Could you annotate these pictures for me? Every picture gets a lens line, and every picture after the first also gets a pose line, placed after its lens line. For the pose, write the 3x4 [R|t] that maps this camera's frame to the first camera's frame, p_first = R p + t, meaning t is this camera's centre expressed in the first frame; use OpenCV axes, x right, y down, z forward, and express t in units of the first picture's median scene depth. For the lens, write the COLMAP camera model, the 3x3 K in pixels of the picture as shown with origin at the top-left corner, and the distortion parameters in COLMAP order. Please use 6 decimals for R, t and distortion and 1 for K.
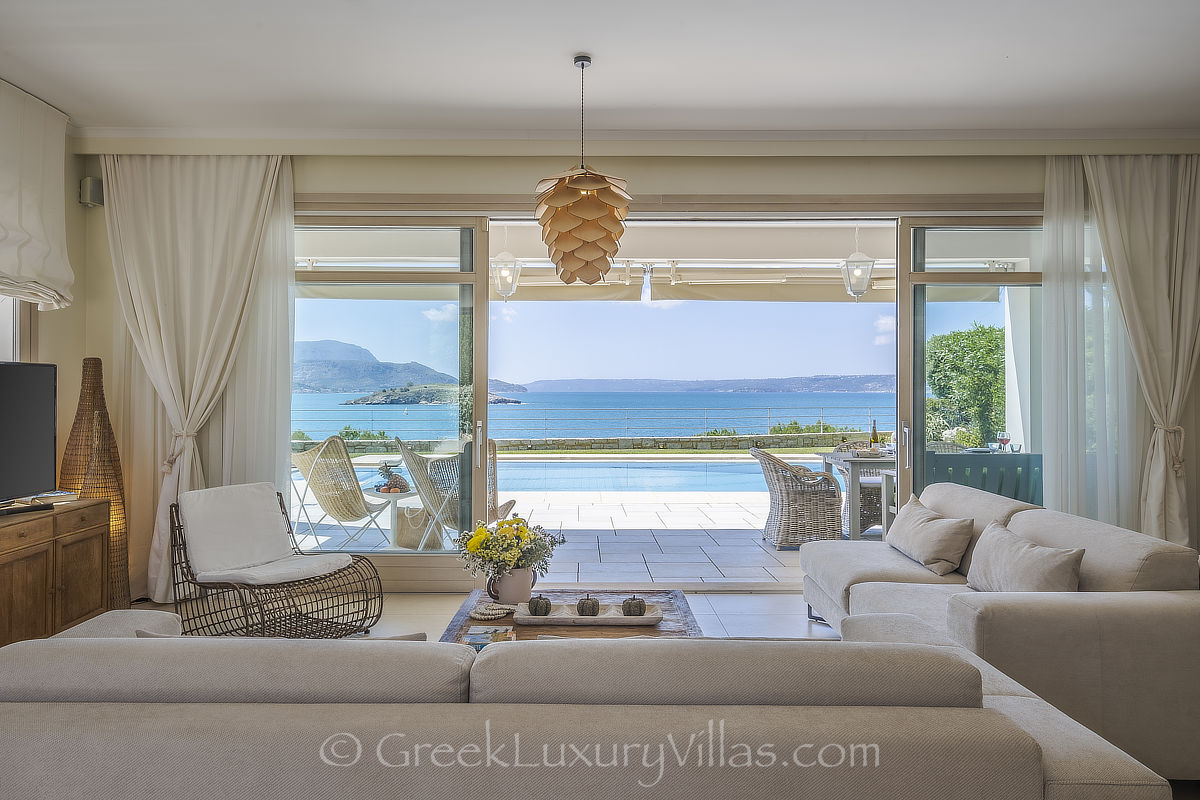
lens RADIAL K [[796.2, 0, 600.0], [0, 796.2, 400.0], [0, 0, 1]] dist [-0.004738, -0.001348]
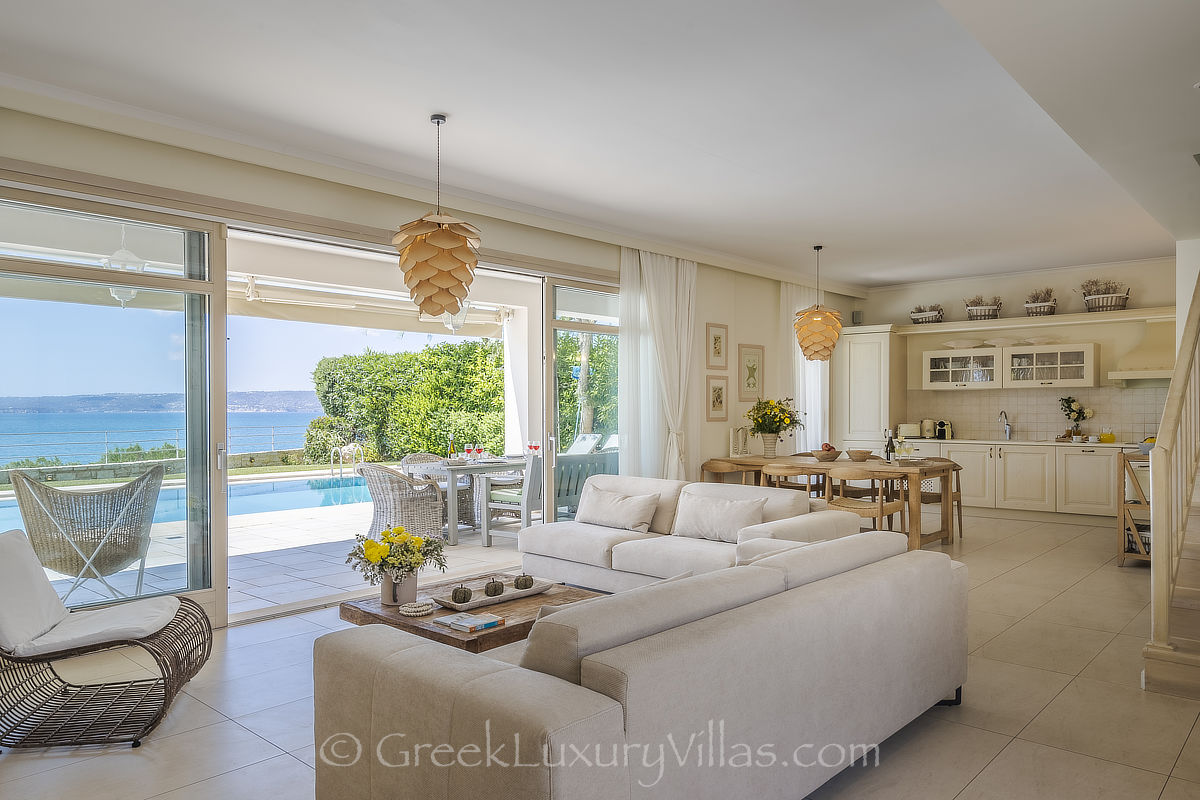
lens RADIAL K [[809.1, 0, 600.0], [0, 809.1, 400.0], [0, 0, 1]] dist [-0.000476, 0.000031]
pose [[0.678124, 0.004890, 0.734931, -0.534775], [0.013051, 0.999740, -0.018694, 0.000521], [-0.734831, 0.022268, 0.677884, 0.032008]]
